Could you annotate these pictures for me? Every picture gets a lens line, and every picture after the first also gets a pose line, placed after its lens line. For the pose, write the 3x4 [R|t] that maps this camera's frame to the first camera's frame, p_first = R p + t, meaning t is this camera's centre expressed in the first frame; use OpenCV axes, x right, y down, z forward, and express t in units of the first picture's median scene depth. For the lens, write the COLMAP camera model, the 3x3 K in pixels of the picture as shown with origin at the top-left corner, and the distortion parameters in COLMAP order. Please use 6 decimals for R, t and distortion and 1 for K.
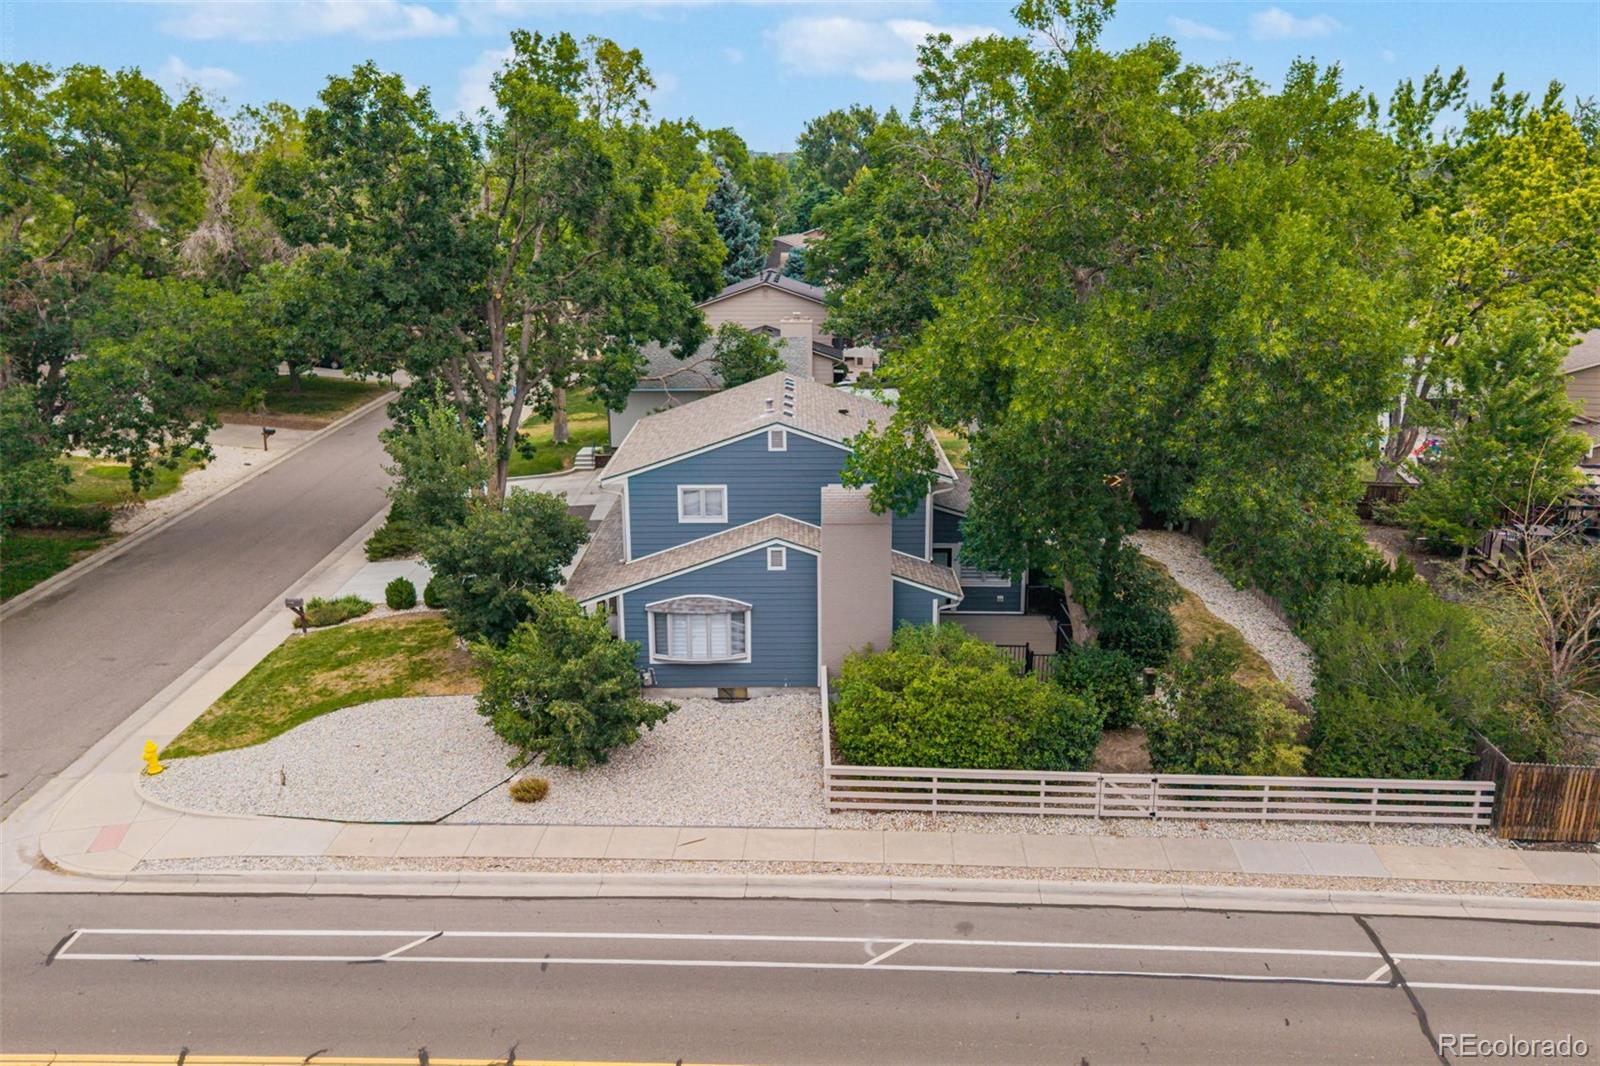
lens RADIAL K [[1248.0, 0, 793.7], [0, 1248.0, 573.8], [0, 0, 1]] dist [0.038765, -0.067301]
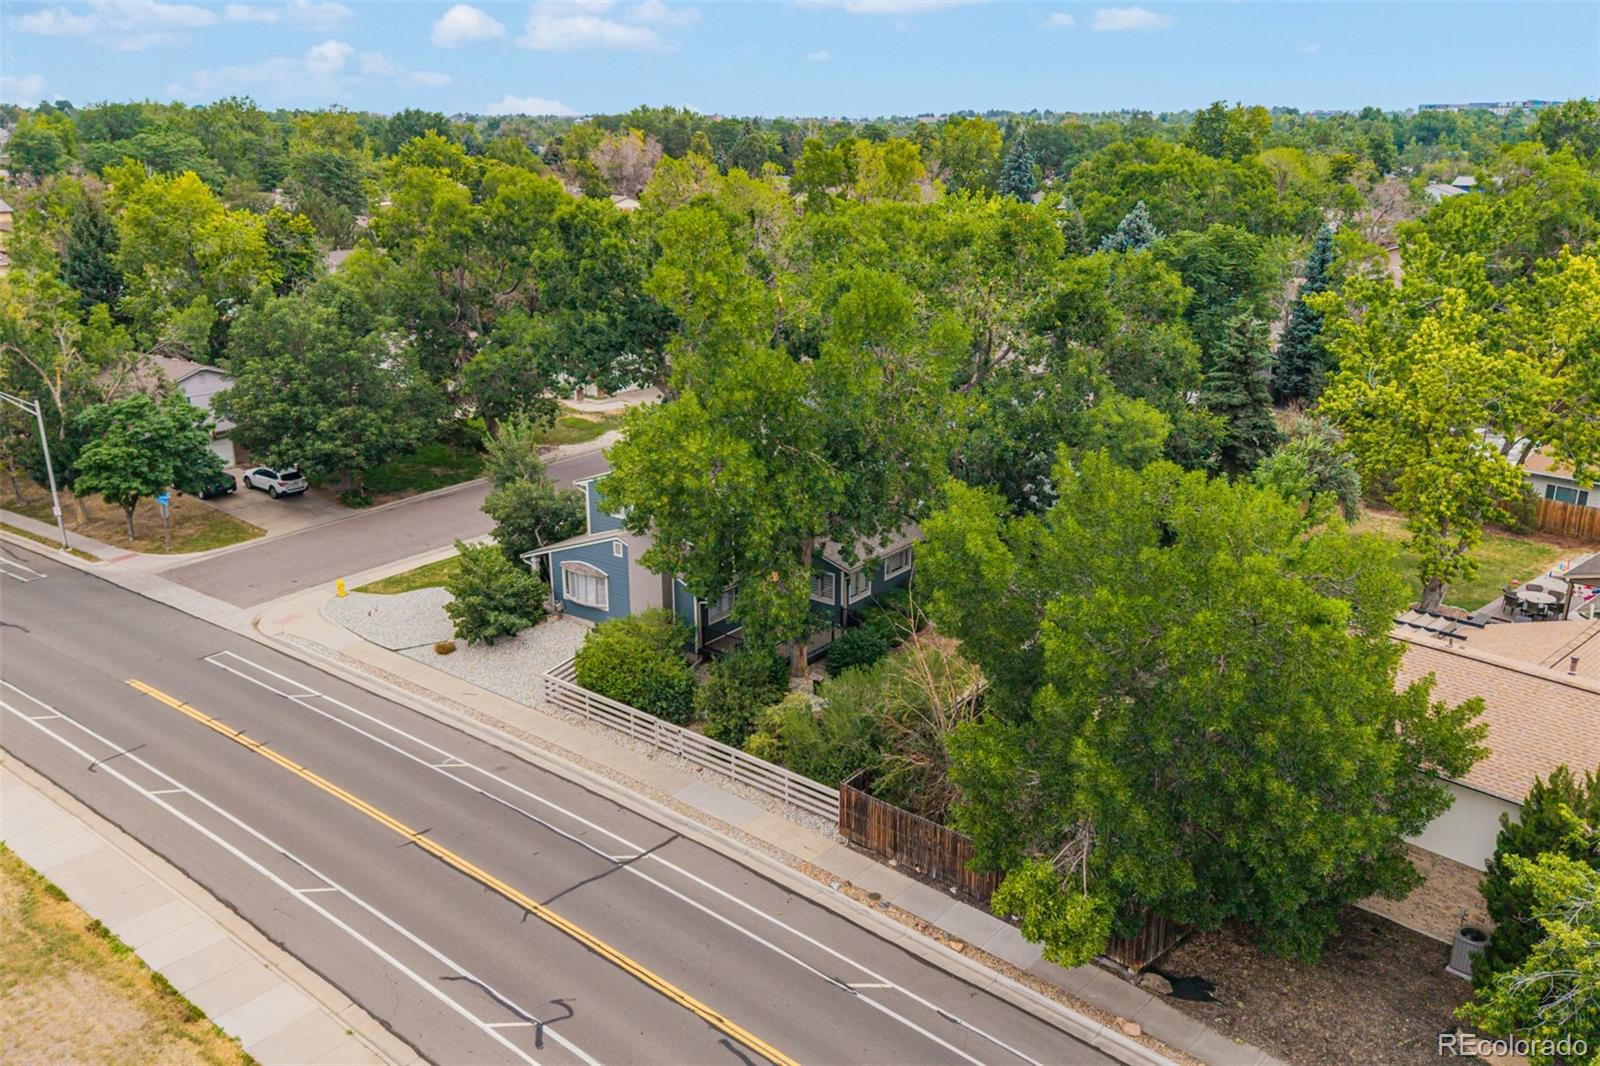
lens RADIAL K [[1248.0, 0, 793.7], [0, 1248.0, 573.8], [0, 0, 1]] dist [0.038765, -0.067301]
pose [[0.810942, 0.203761, -0.548502, 1.170307], [-0.185625, 0.978574, 0.089087, -0.183734], [0.554902, 0.029571, 0.831390, -0.199393]]
